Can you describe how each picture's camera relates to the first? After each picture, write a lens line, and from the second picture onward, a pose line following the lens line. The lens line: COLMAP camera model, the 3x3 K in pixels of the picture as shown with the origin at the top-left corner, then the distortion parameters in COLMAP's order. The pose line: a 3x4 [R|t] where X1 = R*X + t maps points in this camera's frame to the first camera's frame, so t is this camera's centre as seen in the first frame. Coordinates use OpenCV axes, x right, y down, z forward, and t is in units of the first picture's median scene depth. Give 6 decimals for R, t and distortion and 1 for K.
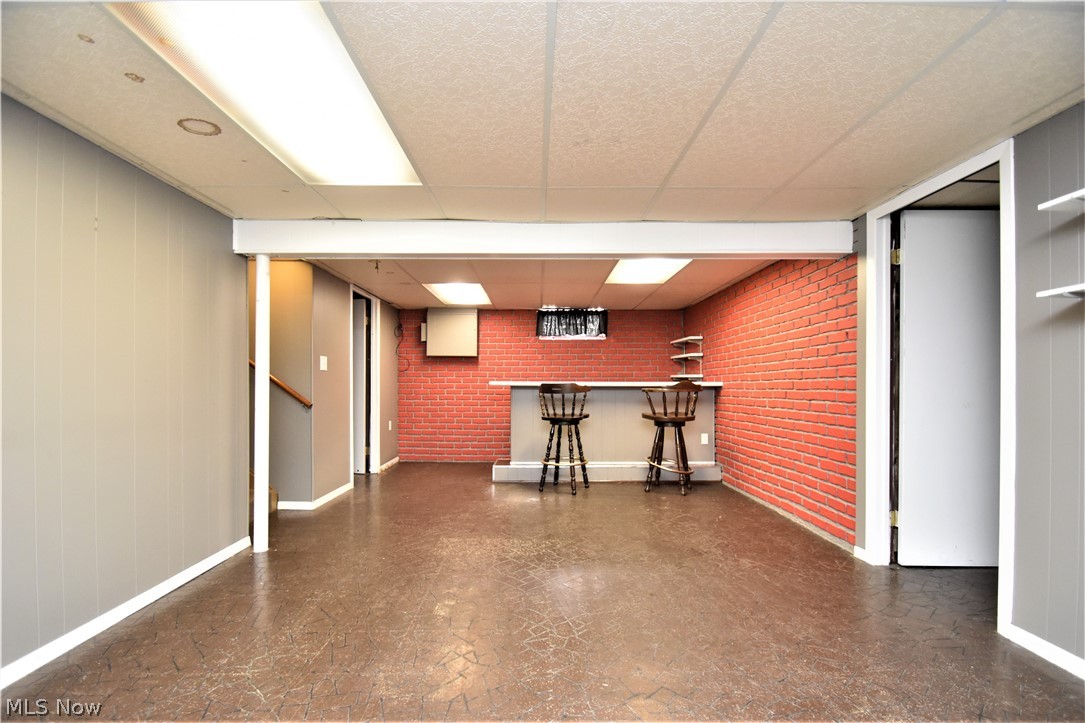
lens RADIAL K [[477.9, 0, 541.6], [0, 477.9, 387.0], [0, 0, 1]] dist [0.013460, -0.015528]
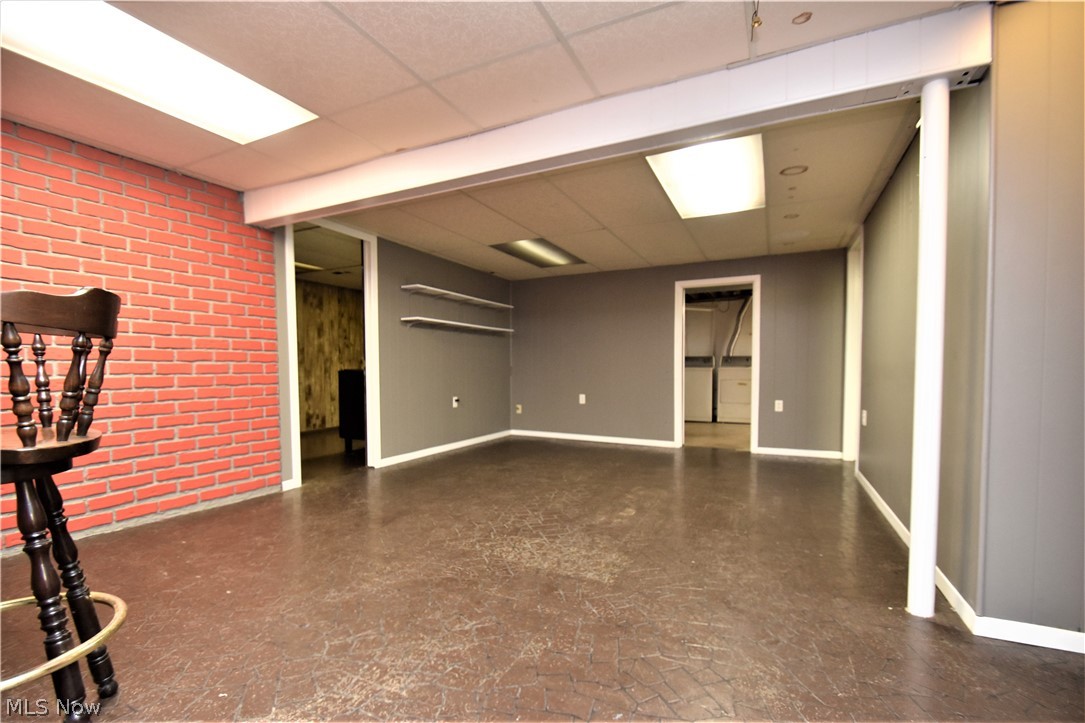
lens RADIAL K [[477.9, 0, 541.6], [0, 477.9, 387.0], [0, 0, 1]] dist [0.013460, -0.015528]
pose [[-0.892850, -0.015865, 0.450074, -0.433794], [0.002455, 0.999193, 0.040093, 0.047383], [-0.450347, 0.036902, -0.892091, 1.702297]]
